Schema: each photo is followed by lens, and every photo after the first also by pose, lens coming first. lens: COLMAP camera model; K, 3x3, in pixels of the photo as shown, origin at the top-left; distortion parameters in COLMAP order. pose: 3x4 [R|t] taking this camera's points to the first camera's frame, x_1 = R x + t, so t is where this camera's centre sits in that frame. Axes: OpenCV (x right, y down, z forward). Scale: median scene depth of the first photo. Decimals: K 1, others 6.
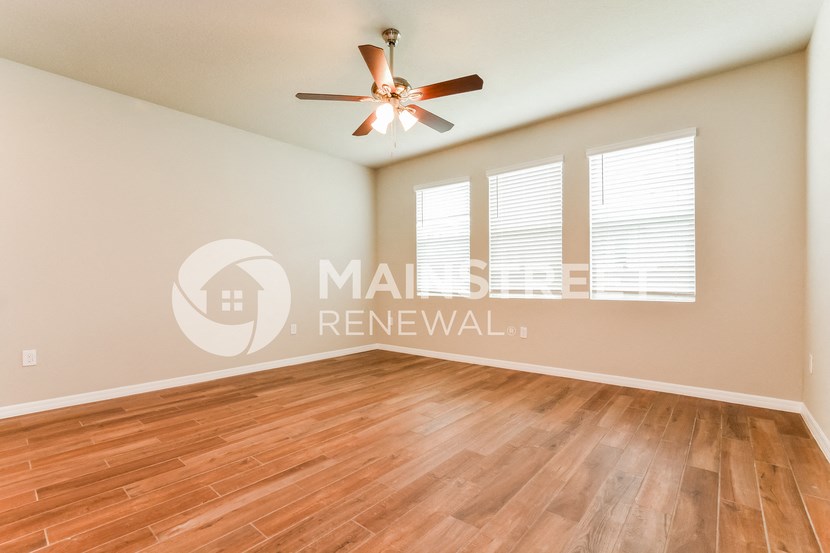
lens RADIAL K [[368.8, 0, 414.9], [0, 368.8, 274.5], [0, 0, 1]] dist [0.000220, -0.000101]
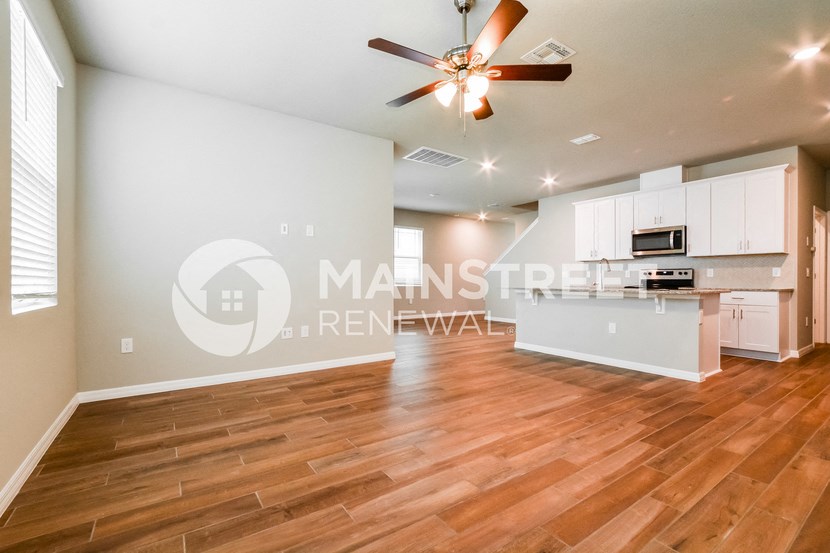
lens RADIAL K [[368.8, 0, 414.1], [0, 368.8, 281.2], [0, 0, 1]] dist [0.000220, -0.000101]
pose [[-0.964117, 0.003304, 0.265457, -0.168290], [-0.002214, 0.999788, -0.020487, 0.046714], [-0.265468, -0.020339, -0.963905, 1.806568]]
